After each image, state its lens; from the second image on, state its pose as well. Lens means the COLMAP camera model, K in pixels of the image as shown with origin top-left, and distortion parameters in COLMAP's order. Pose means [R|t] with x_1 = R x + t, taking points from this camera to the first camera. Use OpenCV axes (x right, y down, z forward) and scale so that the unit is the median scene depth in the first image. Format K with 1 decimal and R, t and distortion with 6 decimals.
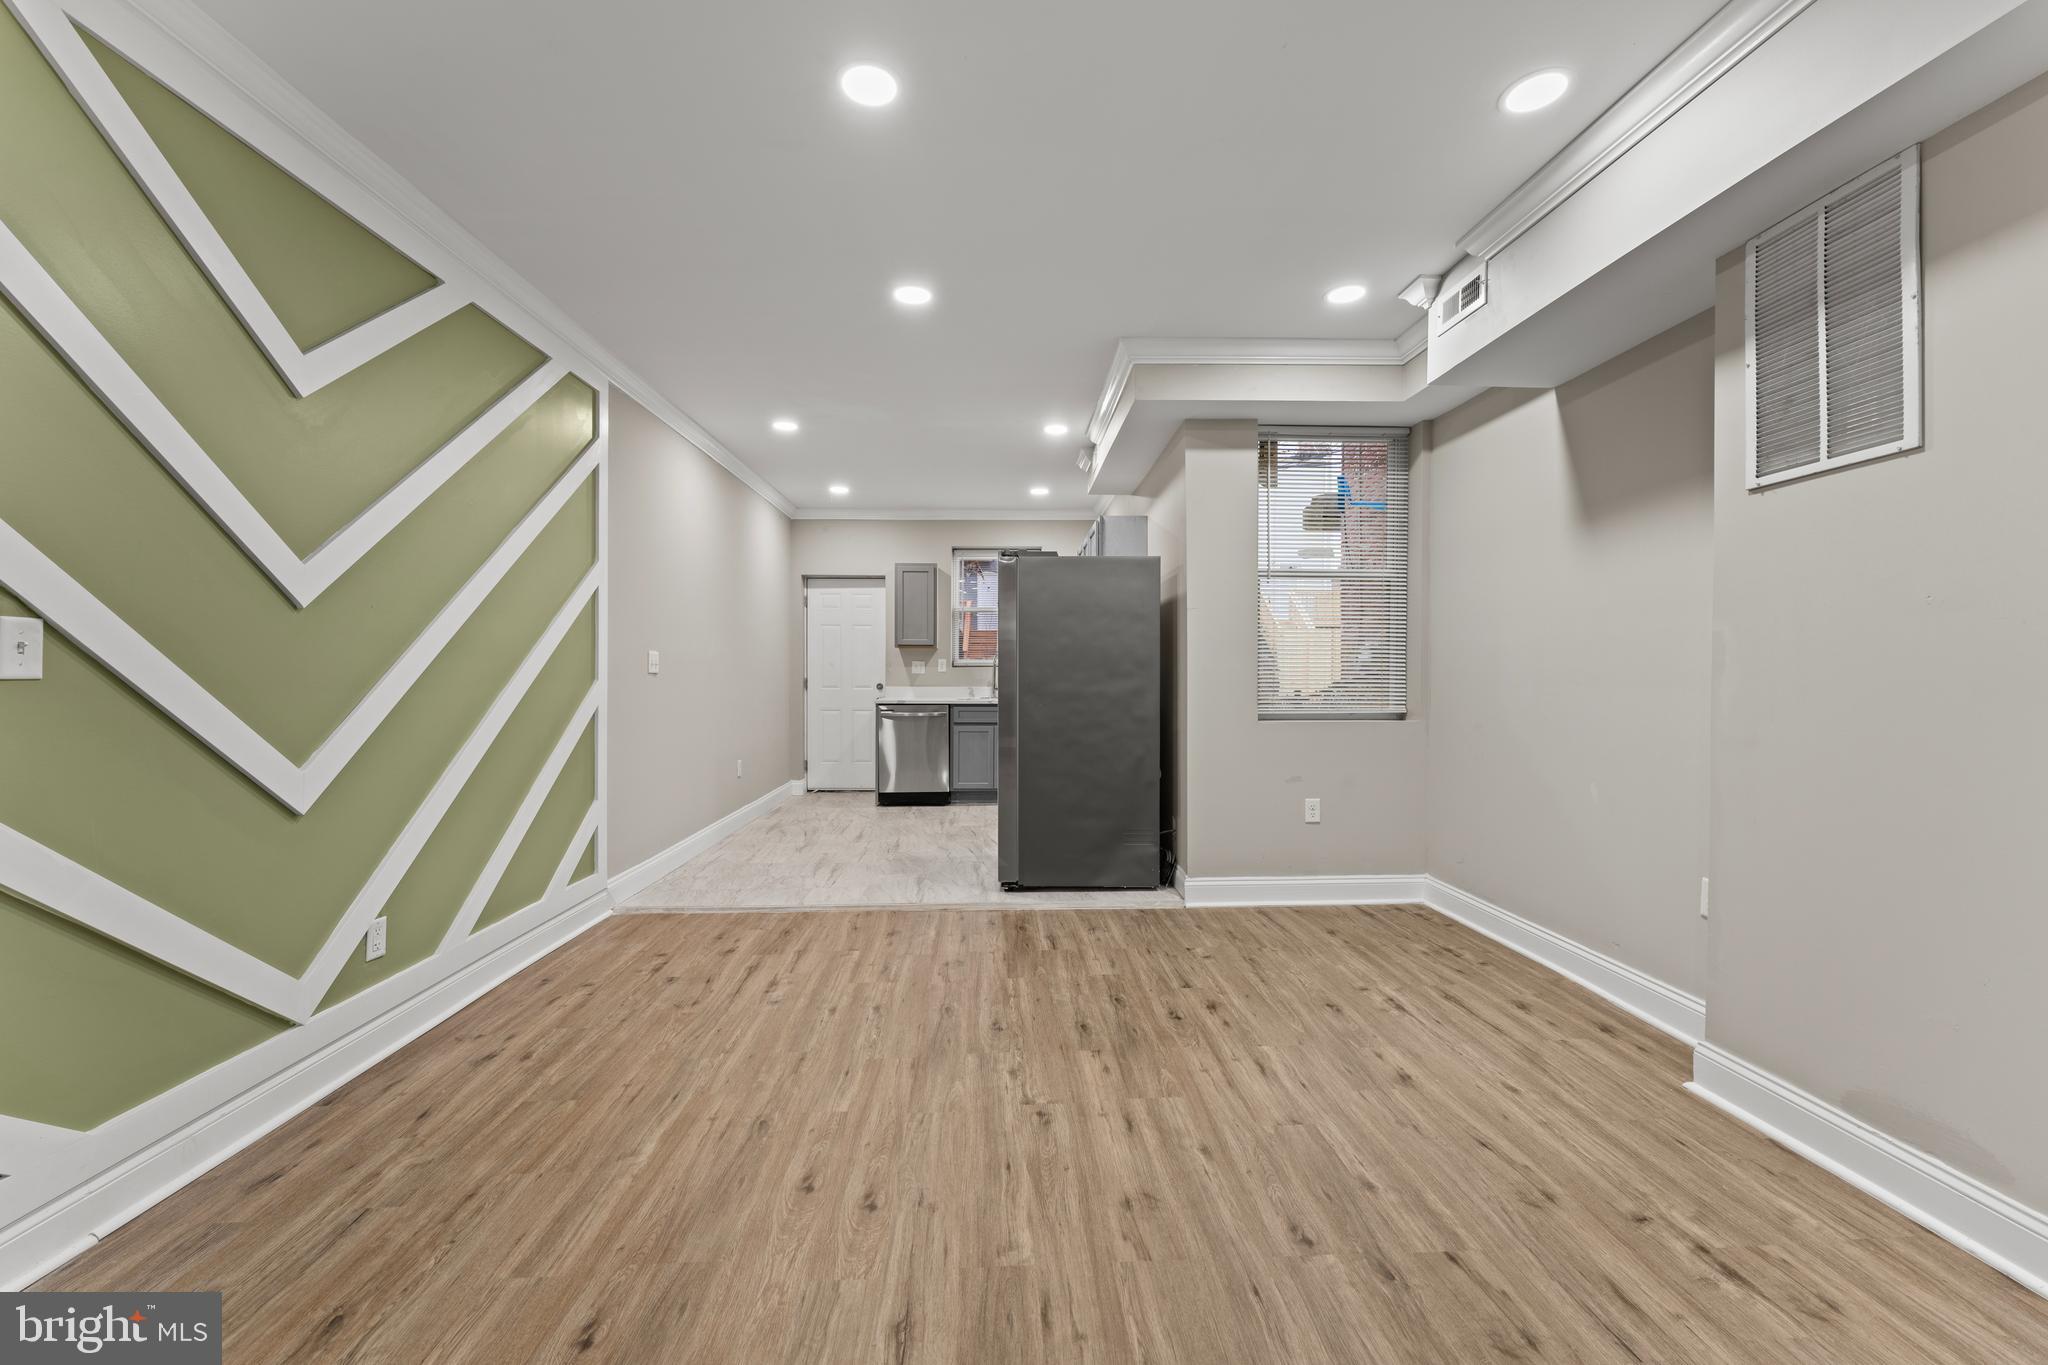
lens RADIAL K [[792.7, 0, 1041.9], [0, 792.7, 682.6], [0, 0, 1]] dist [-0.004200, -0.000144]
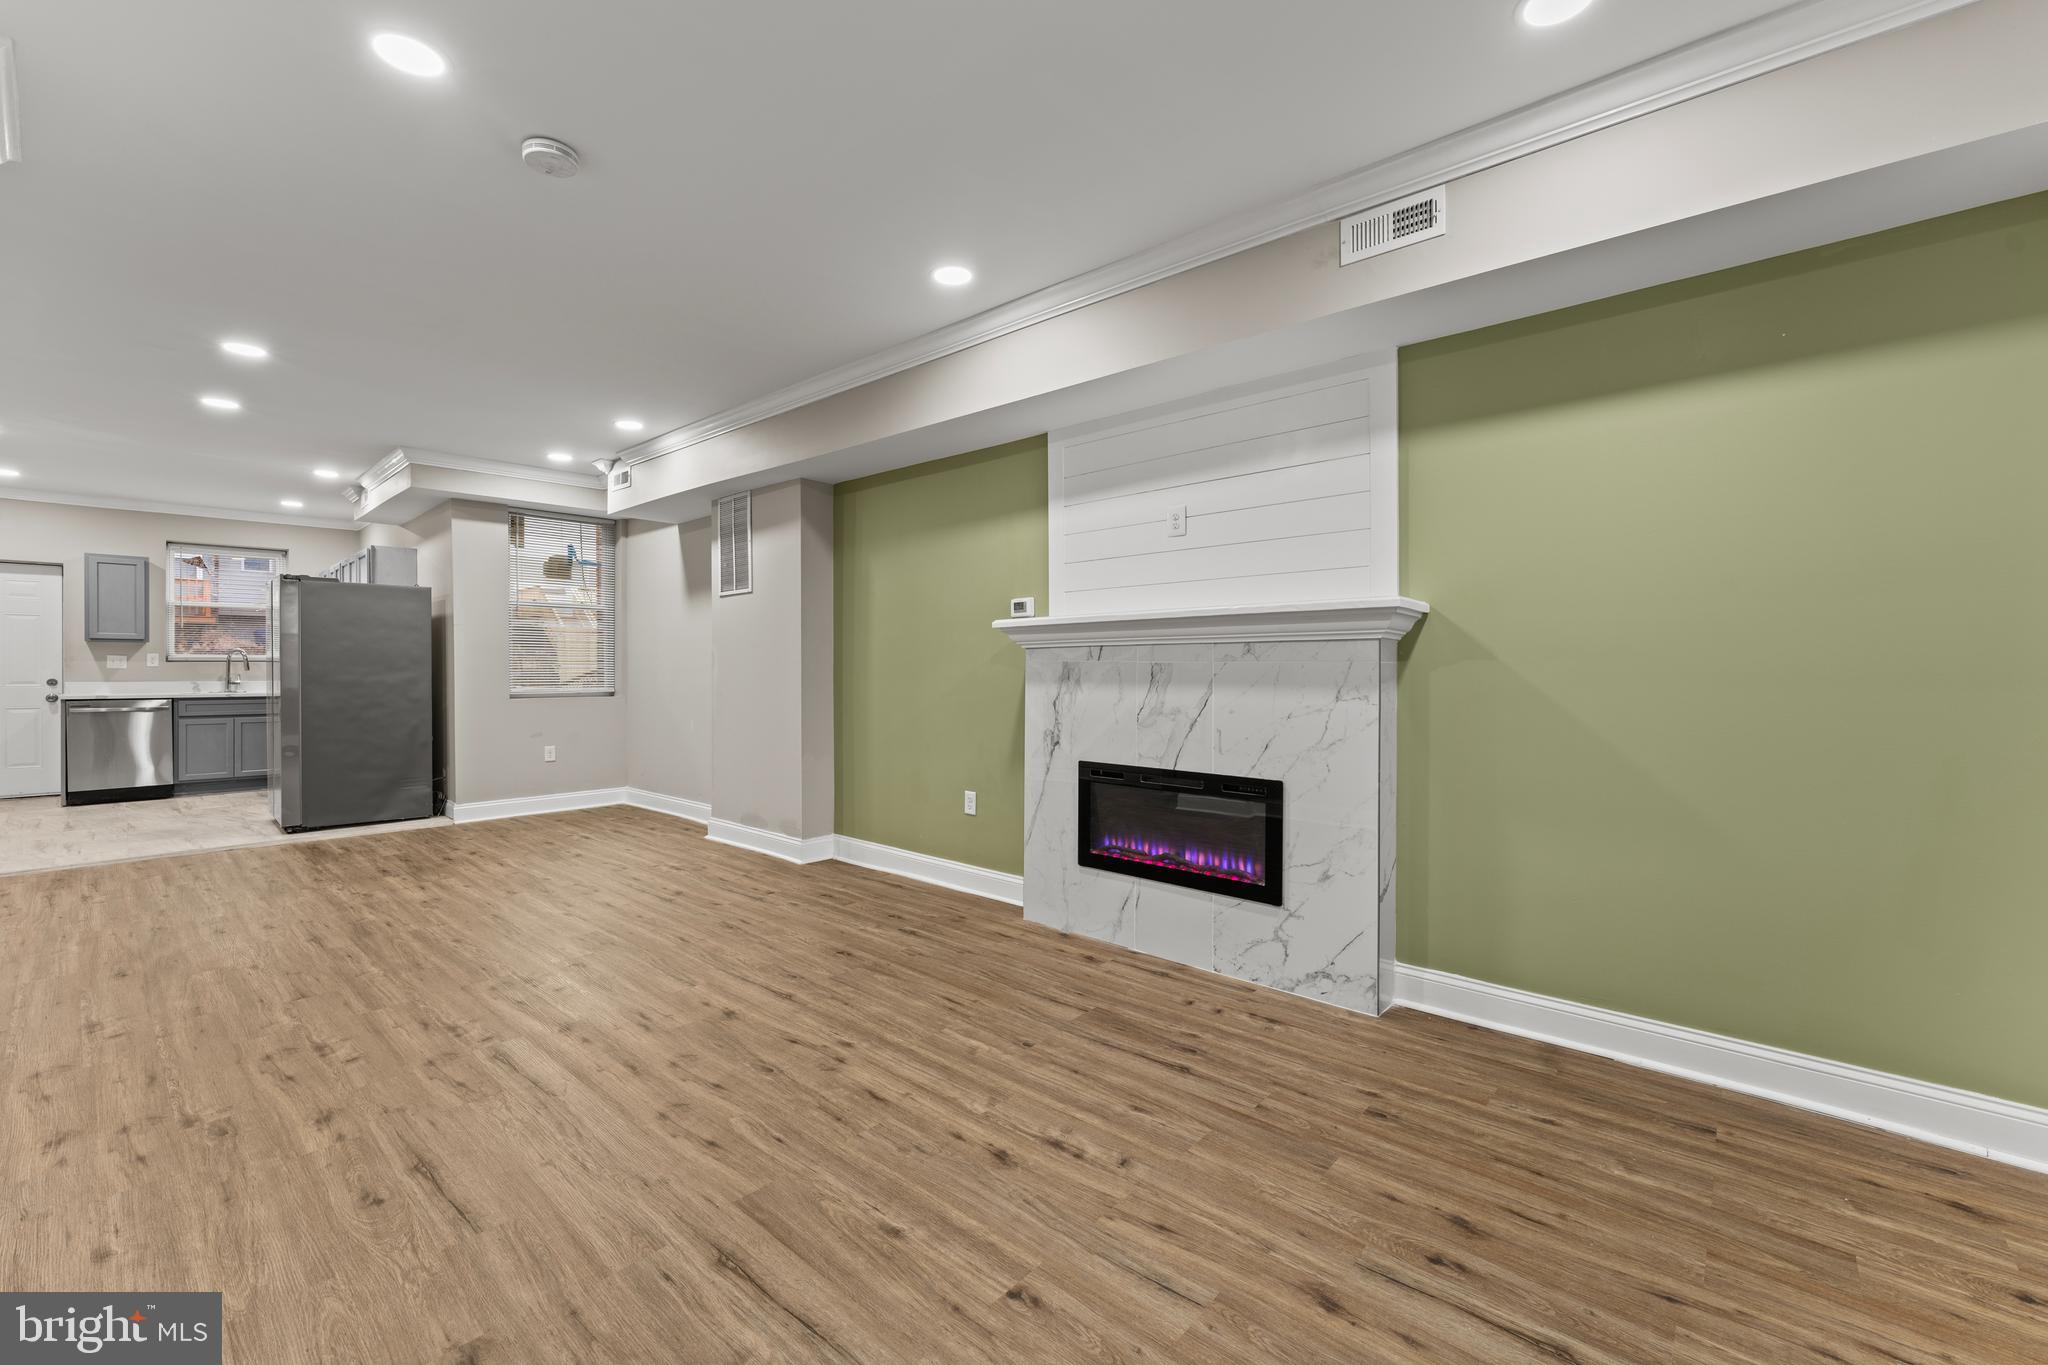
lens RADIAL K [[831.6, 0, 1060.8], [0, 831.6, 677.6], [0, 0, 1]] dist [-0.002928, -0.000066]
pose [[0.689089, -0.007958, 0.724633, -0.292210], [0.008488, 0.999960, 0.002910, 0.021286], [-0.724627, 0.004145, 0.689129, -1.621375]]
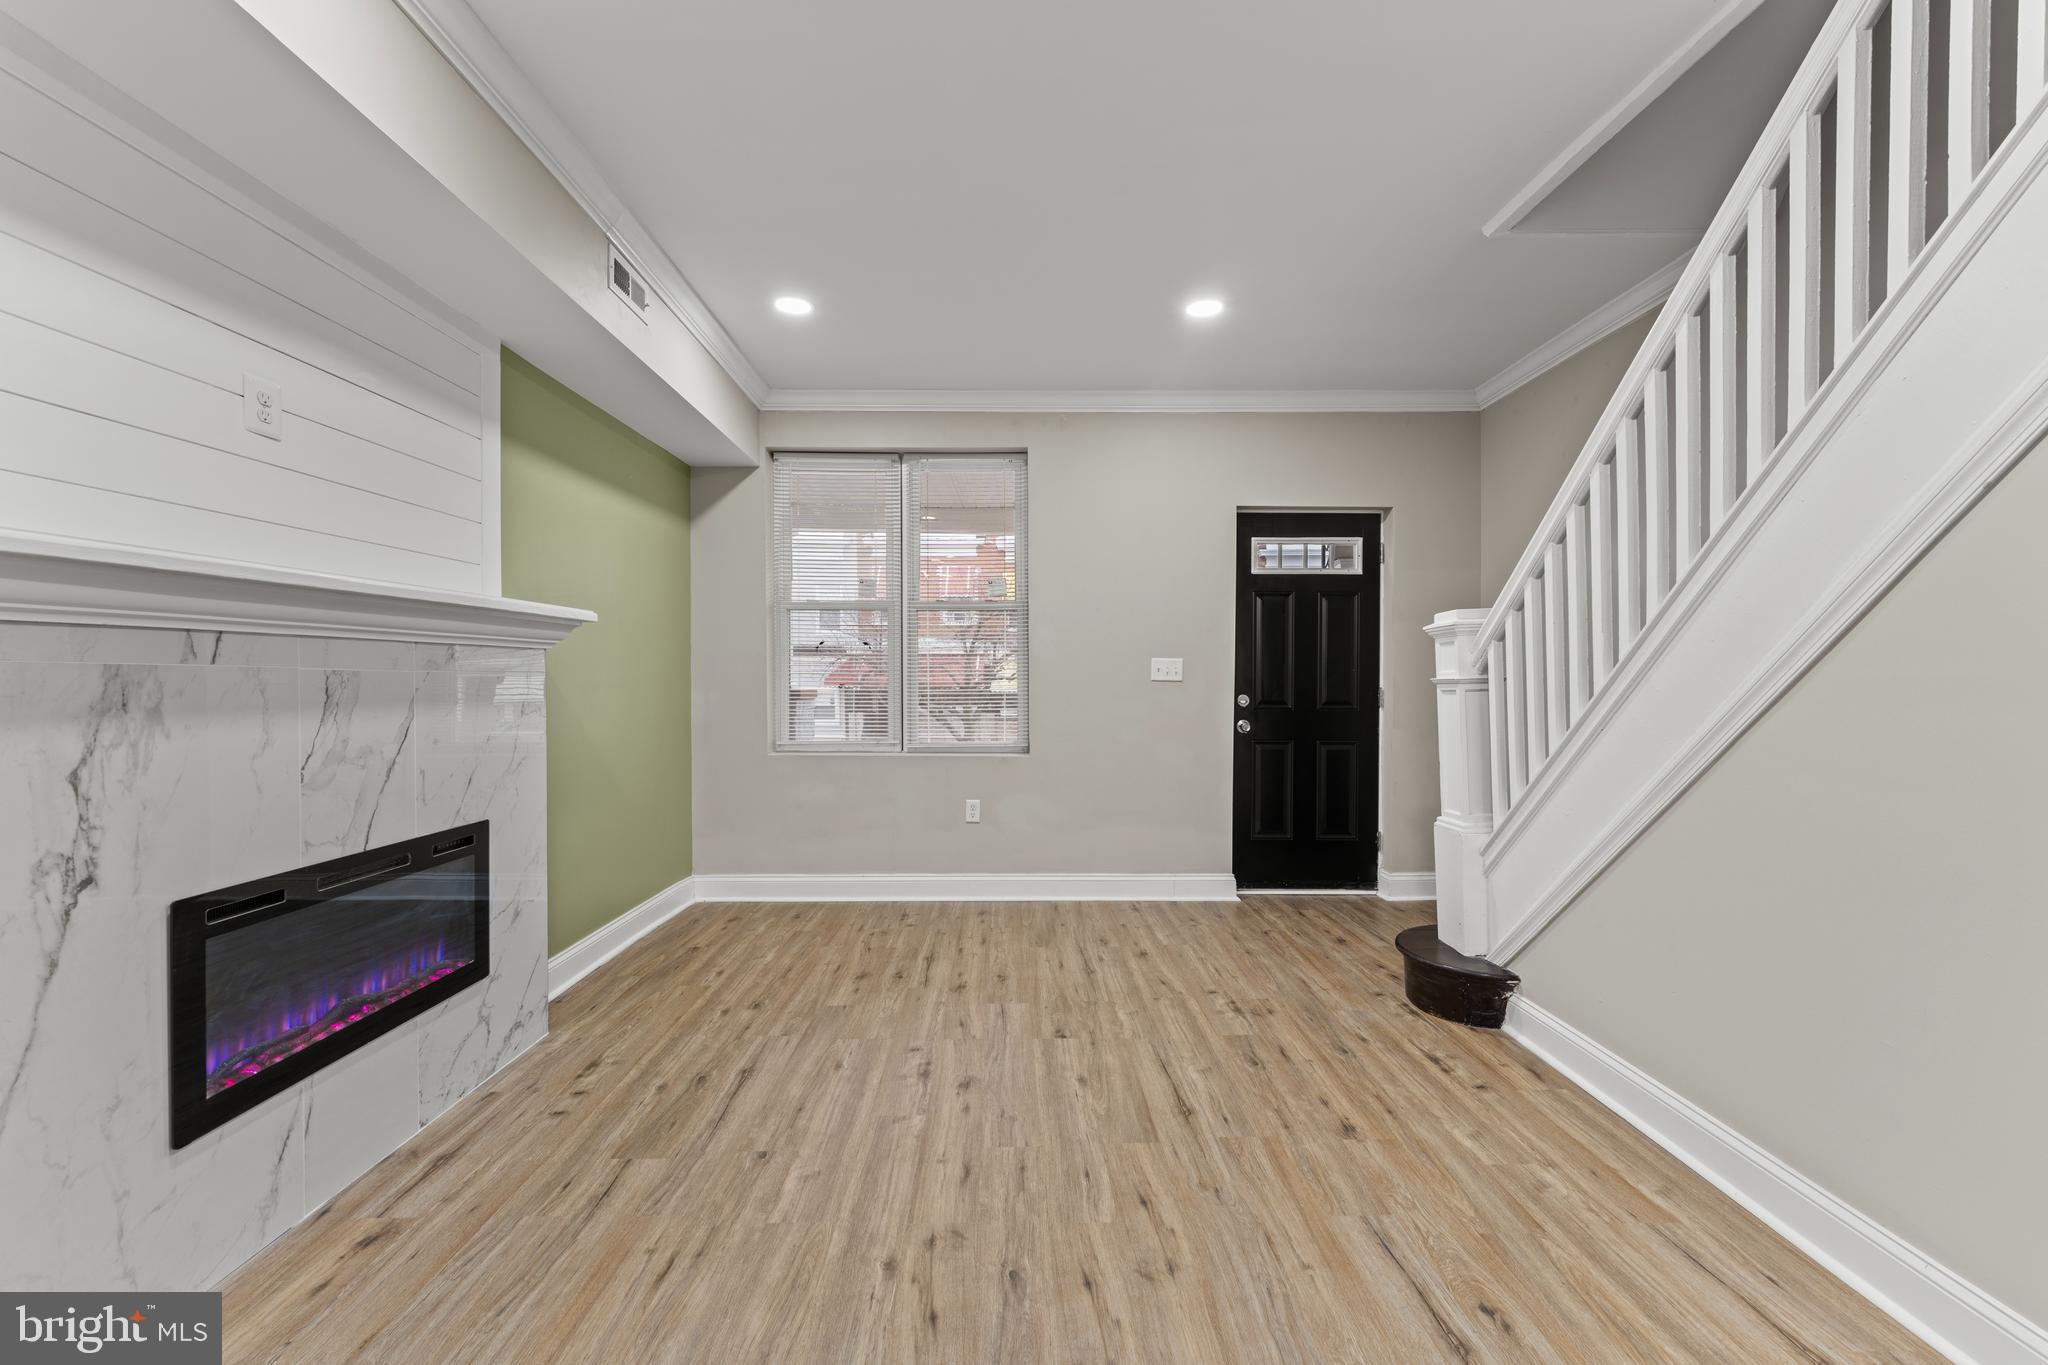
lens RADIAL K [[792.7, 0, 1041.9], [0, 792.7, 682.6], [0, 0, 1]] dist [-0.004200, -0.000144]
pose [[-0.998850, 0.000031, 0.047952, 0.223875], [0.000961, 0.999812, 0.019364, -0.005788], [-0.047943, 0.019388, -0.998662, 0.293947]]
